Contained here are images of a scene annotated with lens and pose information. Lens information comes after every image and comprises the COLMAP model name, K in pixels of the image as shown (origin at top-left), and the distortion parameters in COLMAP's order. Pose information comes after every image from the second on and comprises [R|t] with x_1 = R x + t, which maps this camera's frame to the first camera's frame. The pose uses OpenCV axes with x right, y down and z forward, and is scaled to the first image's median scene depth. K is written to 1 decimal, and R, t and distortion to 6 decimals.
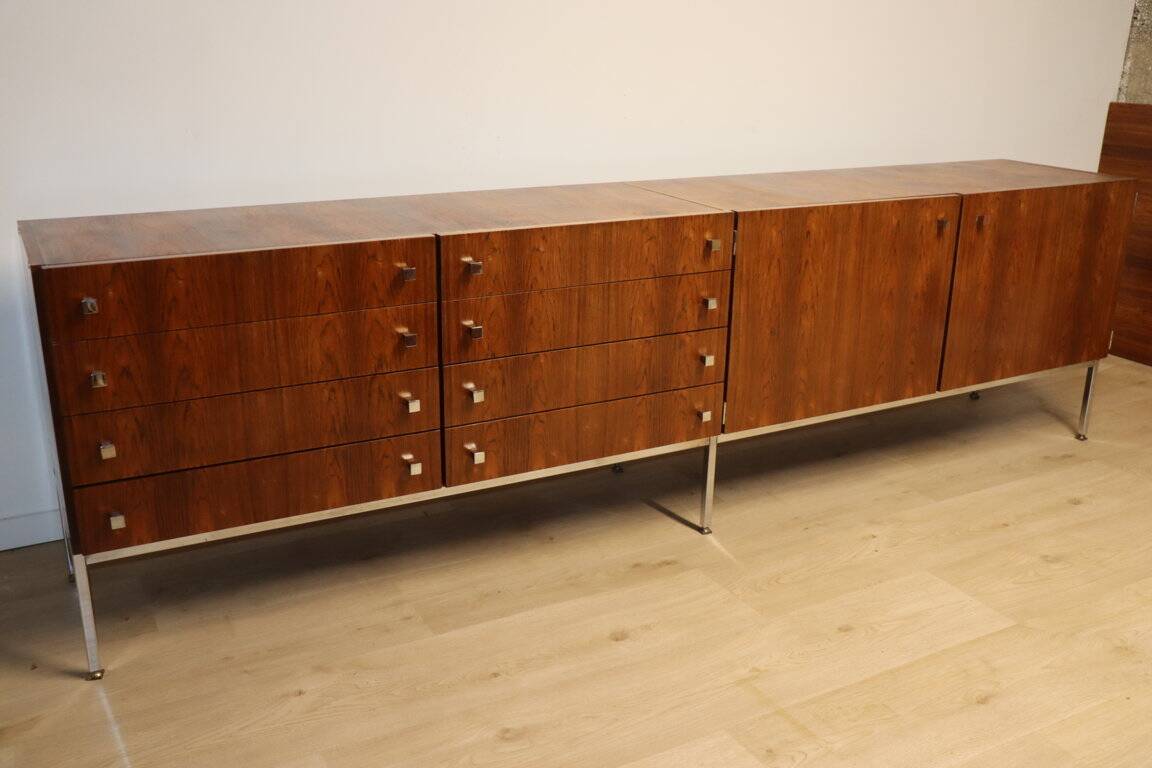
lens RADIAL K [[1117.2, 0, 577.7], [0, 1117.2, 389.2], [0, 0, 1]] dist [-0.063051, 0.000000]
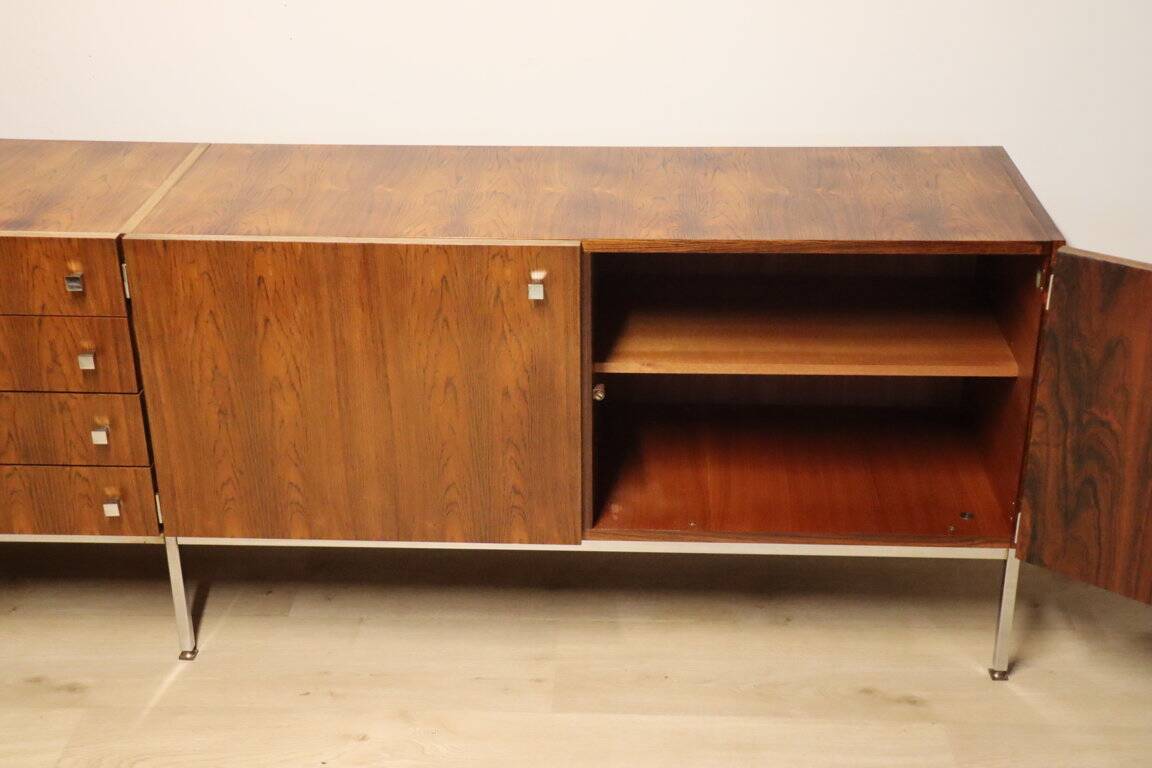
lens RADIAL K [[1511.4, 0, 570.2], [0, 1511.4, 381.0], [0, 0, 1]] dist [0.105423, 0.000000]
pose [[0.851938, 0.204373, -0.482114, 0.864225], [-0.147160, 0.977031, 0.154127, -0.263558], [0.502539, -0.060358, 0.862445, 0.329889]]
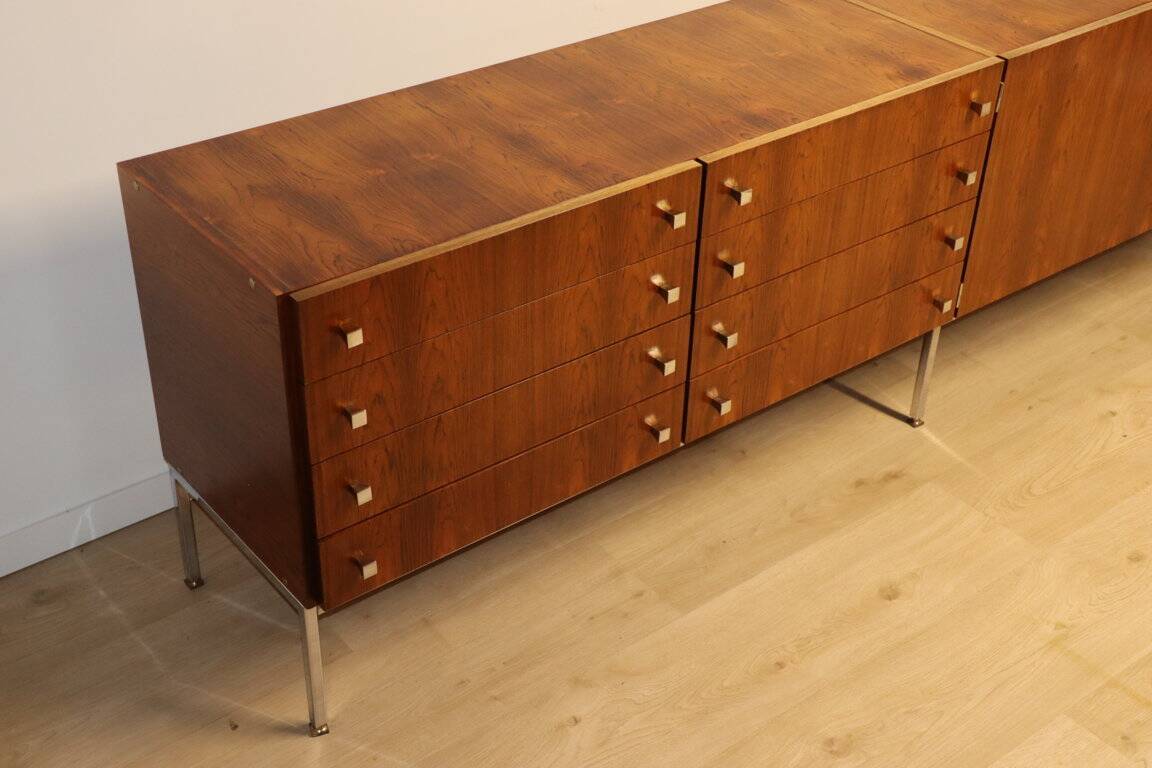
lens RADIAL K [[1511.4, 0, 571.1], [0, 1511.4, 393.2], [0, 0, 1]] dist [0.105423, 0.000000]
pose [[0.986397, -0.088086, 0.138786, -0.337141], [0.047724, 0.961397, 0.270995, -0.244479], [-0.157299, -0.260685, 0.952523, -0.043089]]
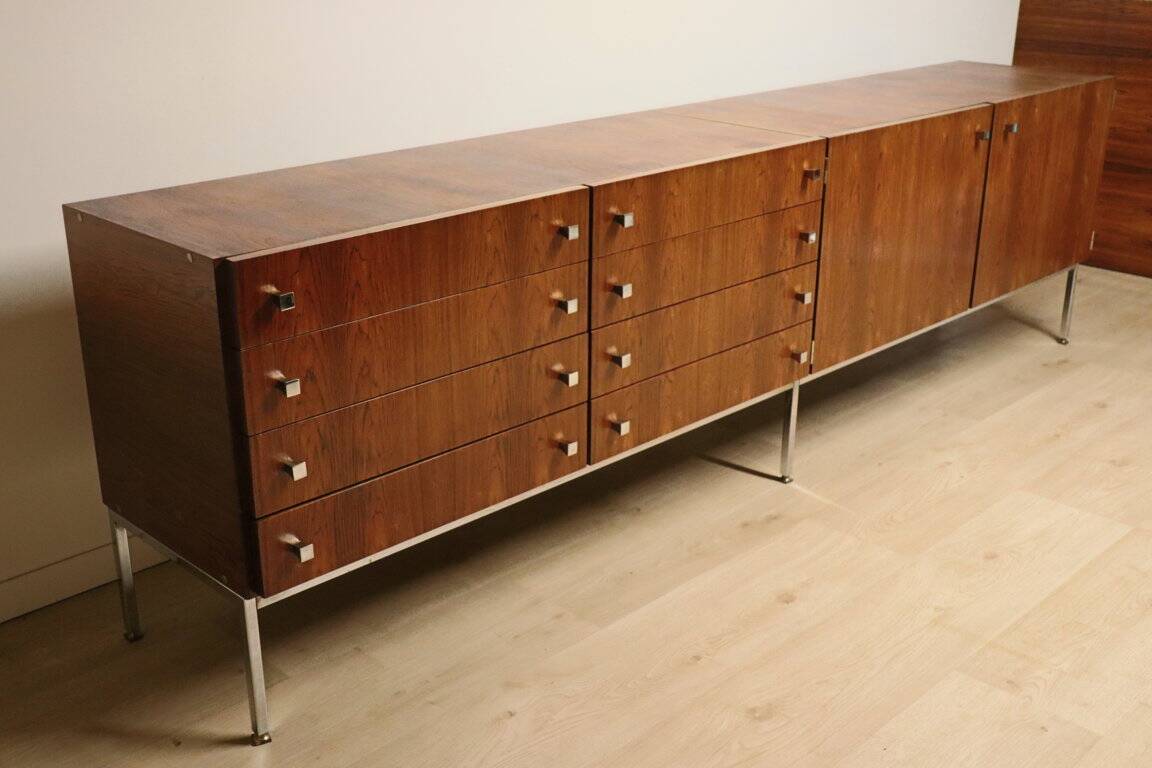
lens RADIAL K [[1305.7, 0, 576.1], [0, 1305.7, 397.2], [0, 0, 1]] dist [-0.033809, 0.000000]
pose [[0.959004, -0.114095, 0.259410, -0.378076], [0.101697, 0.992958, 0.060767, -0.030587], [-0.264516, -0.031895, 0.963854, -0.010991]]
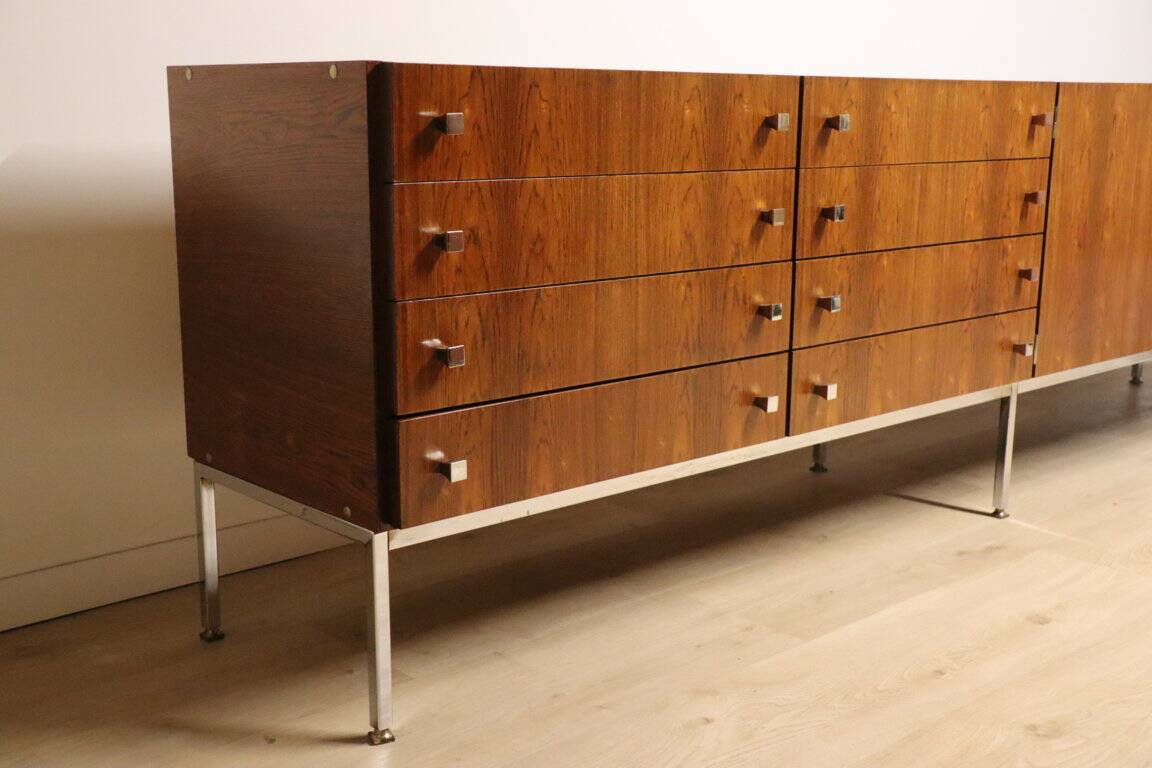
lens RADIAL K [[1346.8, 0, 560.8], [0, 1346.8, 394.7], [0, 0, 1]] dist [0.036564, 0.000000]
pose [[0.974203, -0.059341, 0.217734, -0.430515], [0.084148, 0.990747, -0.106484, 0.135312], [-0.209400, 0.122059, 0.970182, 0.170504]]
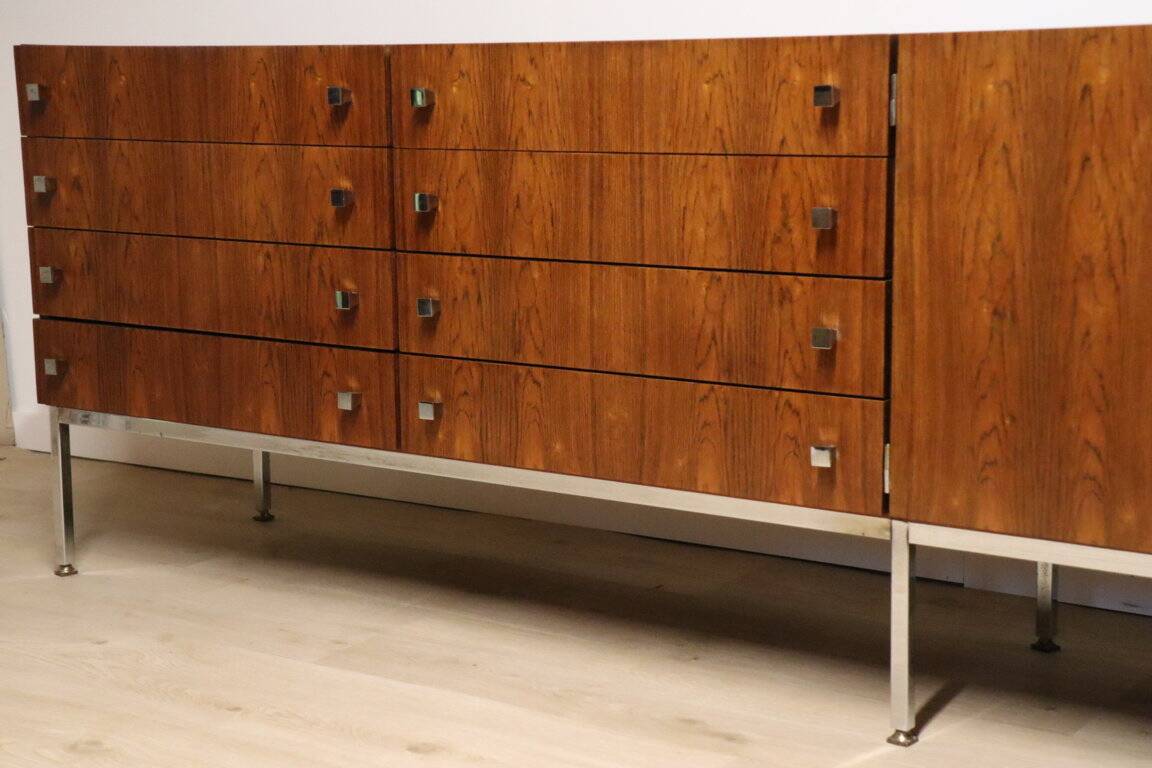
lens RADIAL K [[1958.3, 0, 569.2], [0, 1958.3, 391.0], [0, 0, 1]] dist [0.227799, 0.000000]
pose [[0.443735, 0.123736, -0.887575, 0.874680], [-0.269391, 0.963031, -0.000425, 0.028327], [0.854709, 0.239293, 0.460664, 0.530858]]
